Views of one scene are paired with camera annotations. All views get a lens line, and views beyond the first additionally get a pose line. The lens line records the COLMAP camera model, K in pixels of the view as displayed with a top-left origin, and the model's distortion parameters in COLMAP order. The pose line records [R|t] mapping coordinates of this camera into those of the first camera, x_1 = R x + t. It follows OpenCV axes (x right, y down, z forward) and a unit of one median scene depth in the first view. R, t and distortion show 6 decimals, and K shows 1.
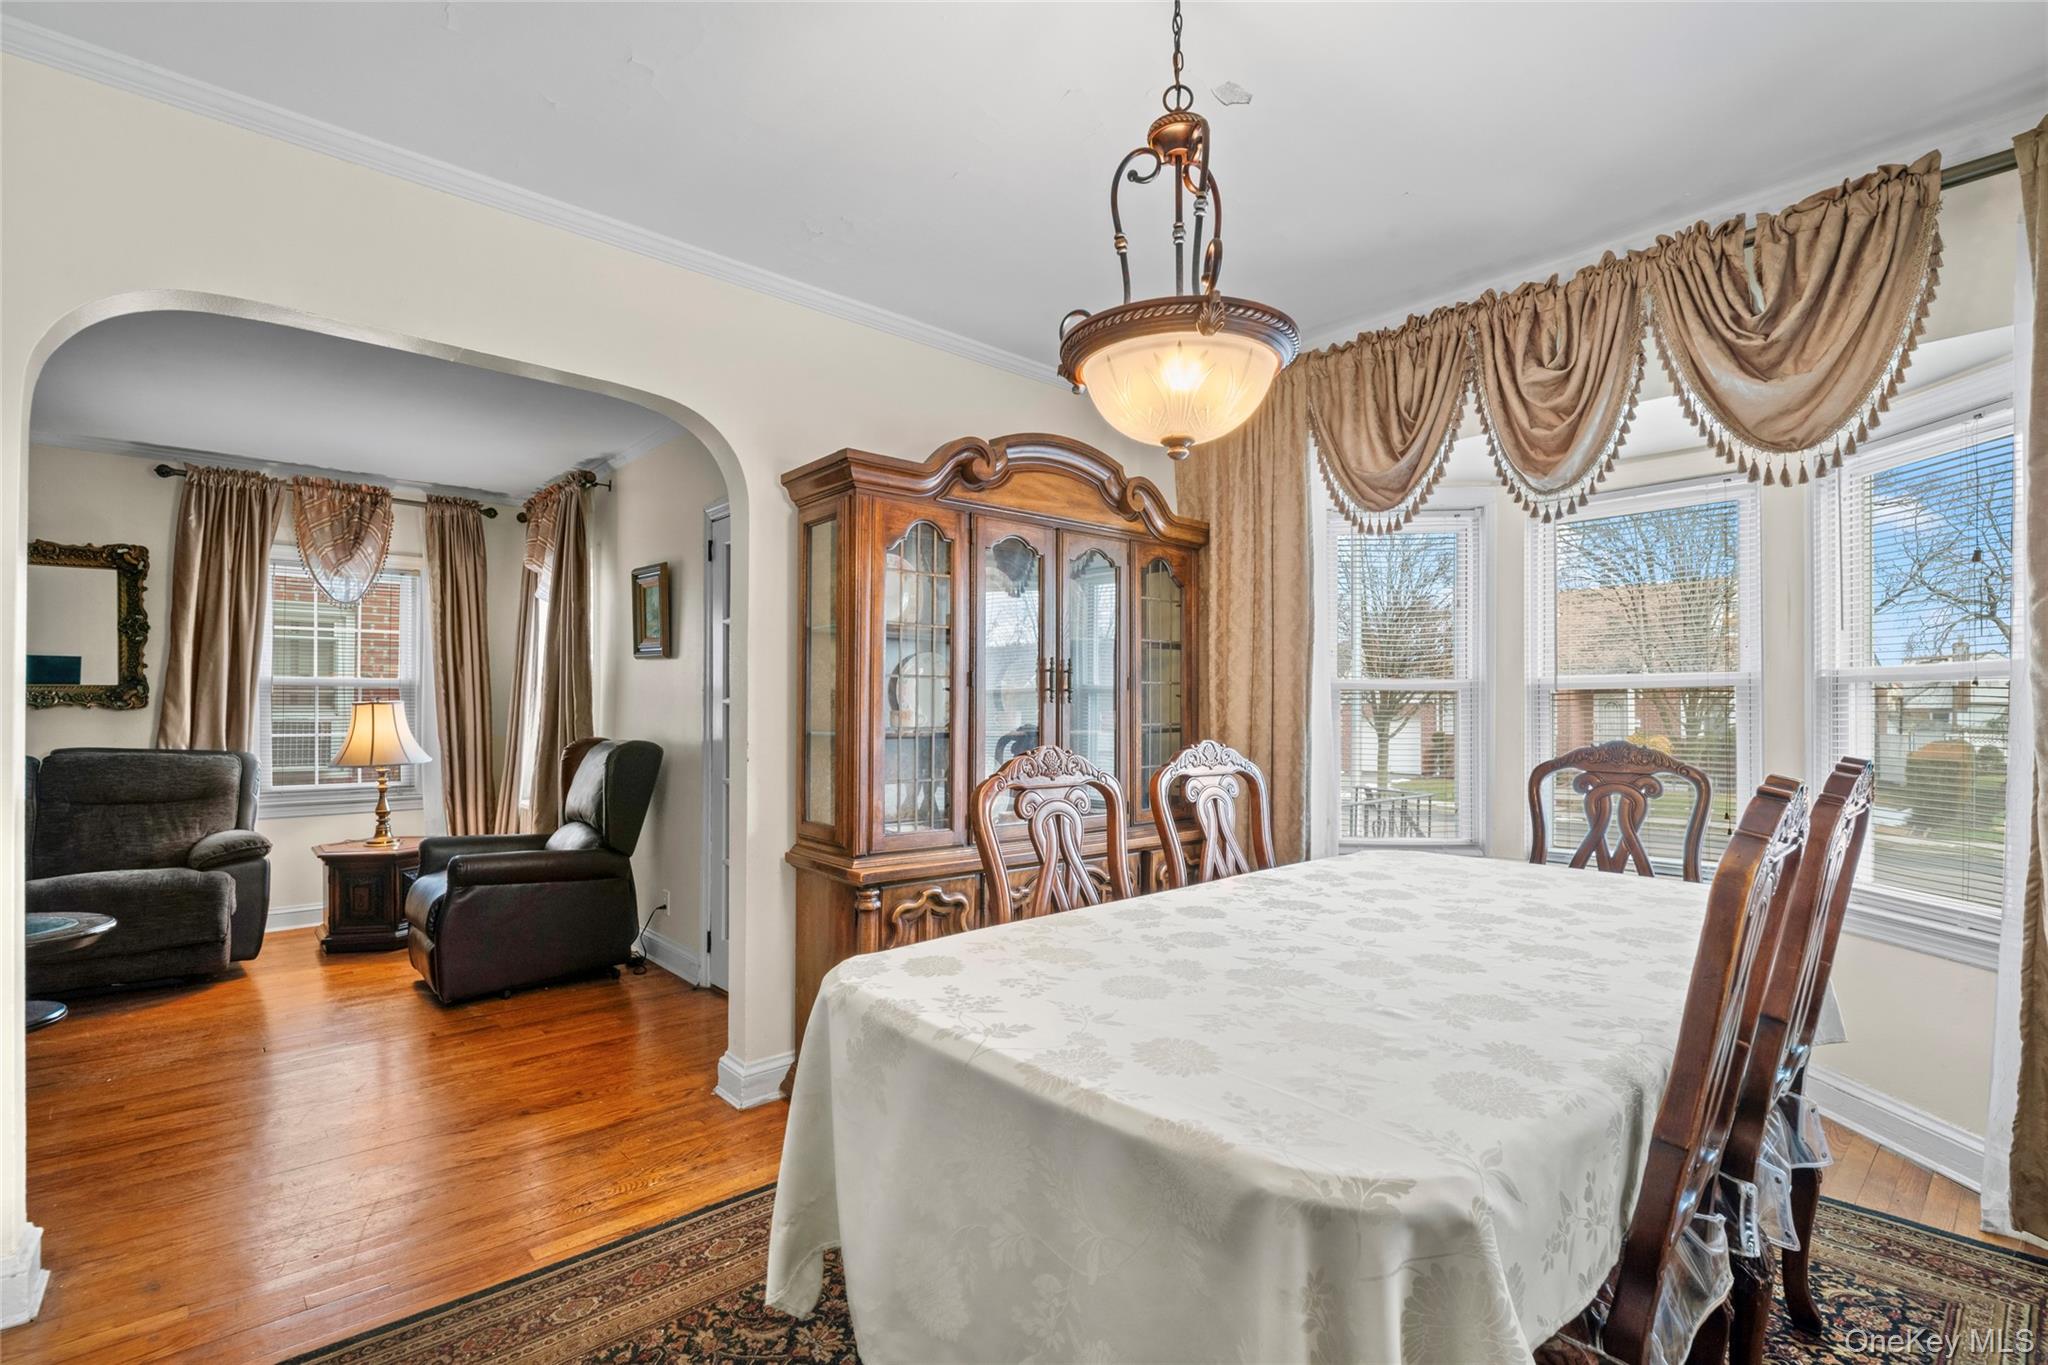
lens RADIAL K [[899.2, 0, 1011.8], [0, 899.2, 690.7], [0, 0, 1]] dist [-0.008999, -0.001492]
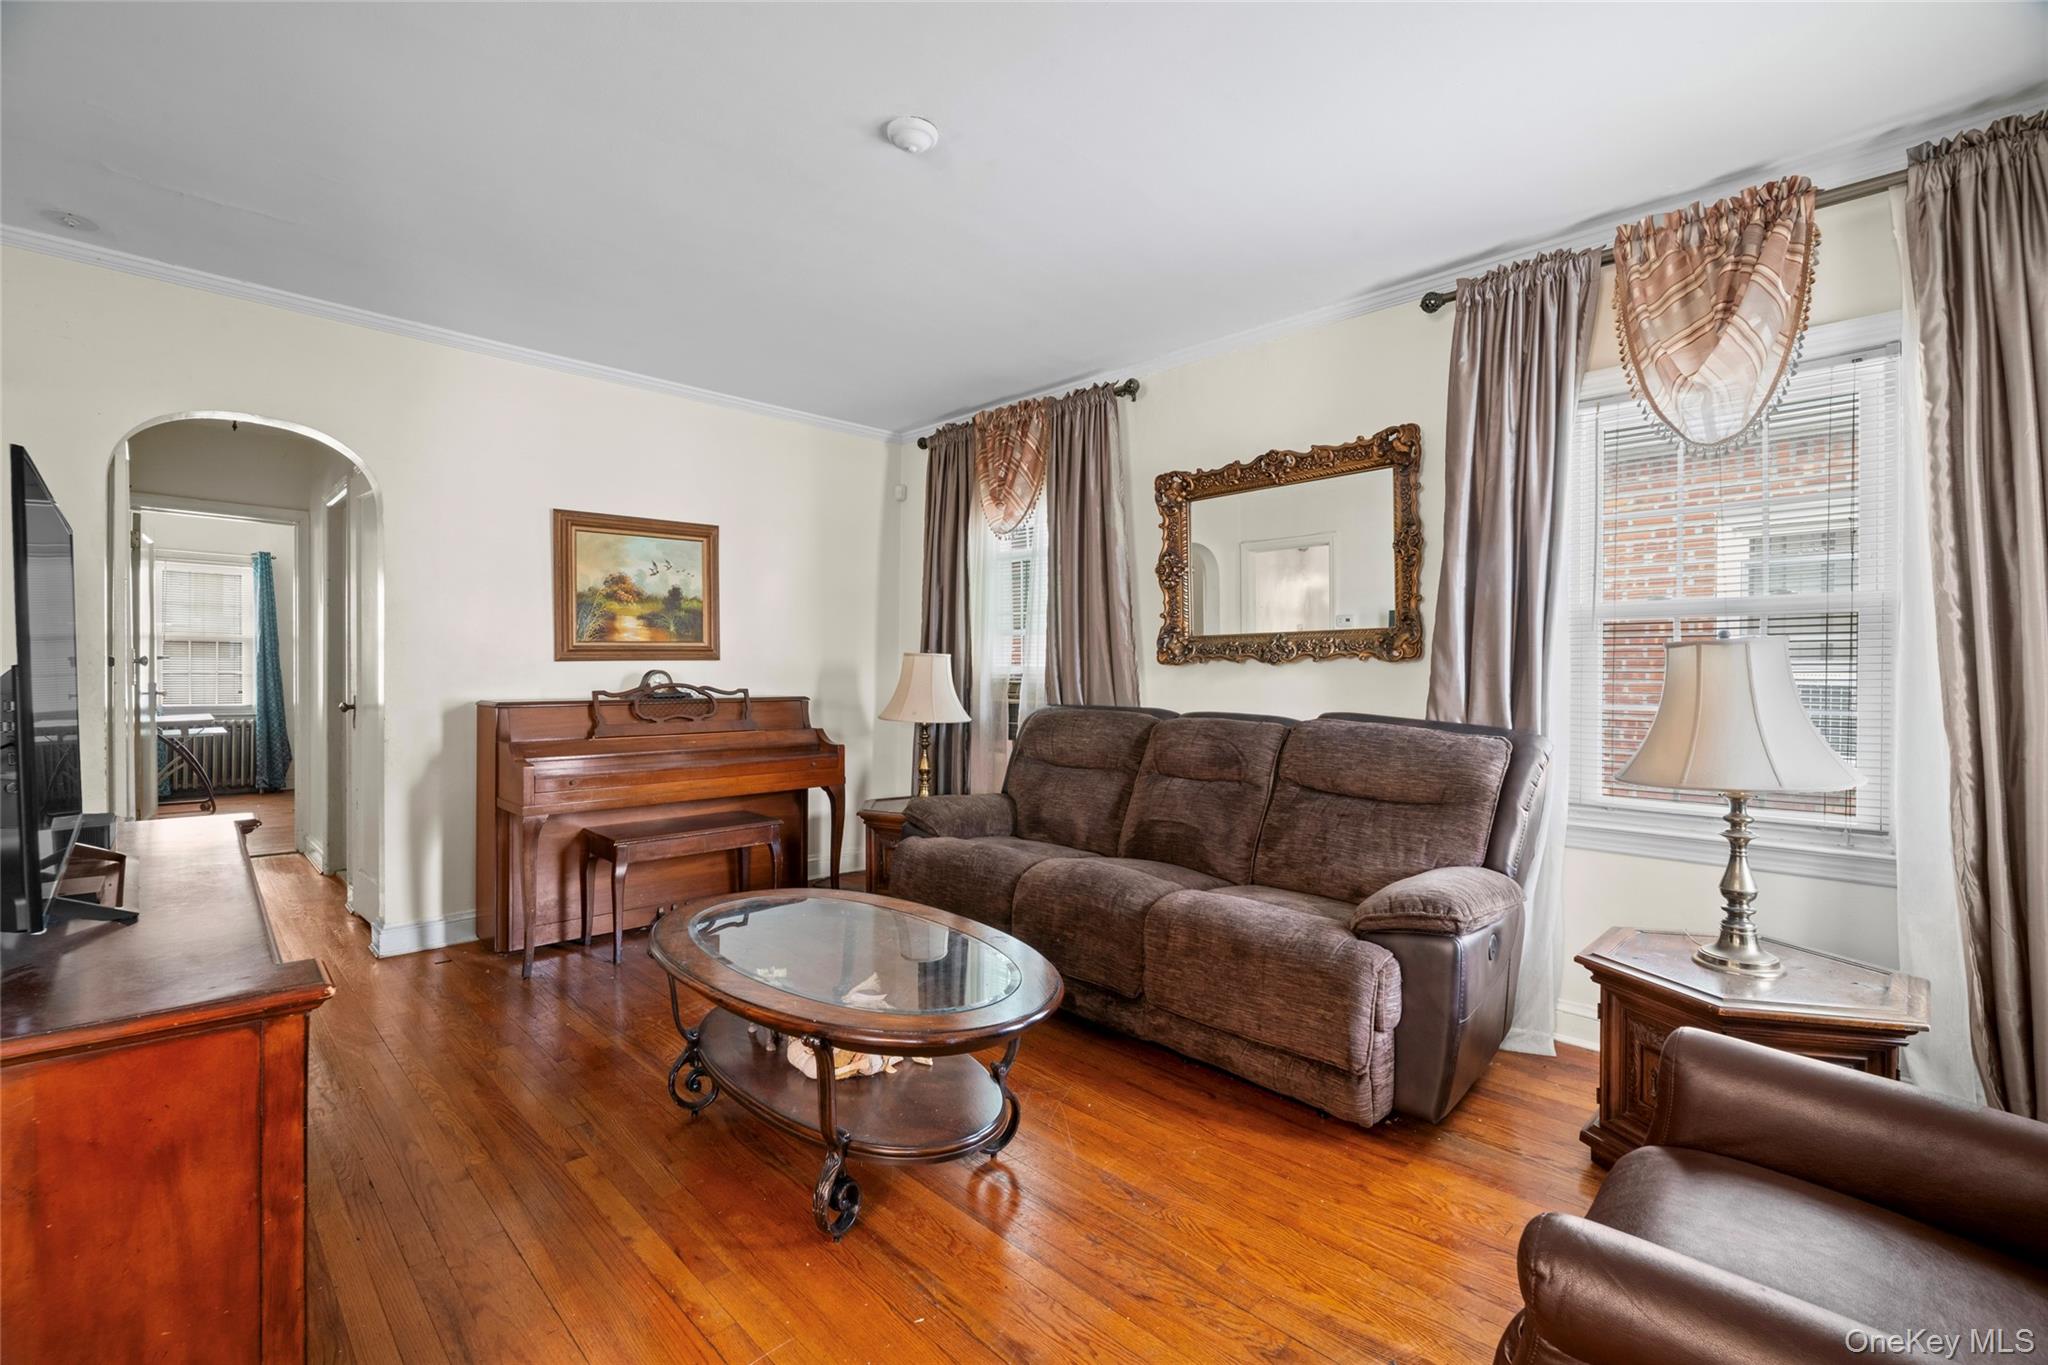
lens RADIAL K [[899.2, 0, 1010.7], [0, 899.2, 679.8], [0, 0, 1]] dist [-0.008999, -0.001492]
pose [[0.041920, 0.001762, -0.999119, -0.298201], [0.006366, 0.999978, 0.002031, 0.031153], [0.999101, -0.006445, 0.041908, 0.655334]]
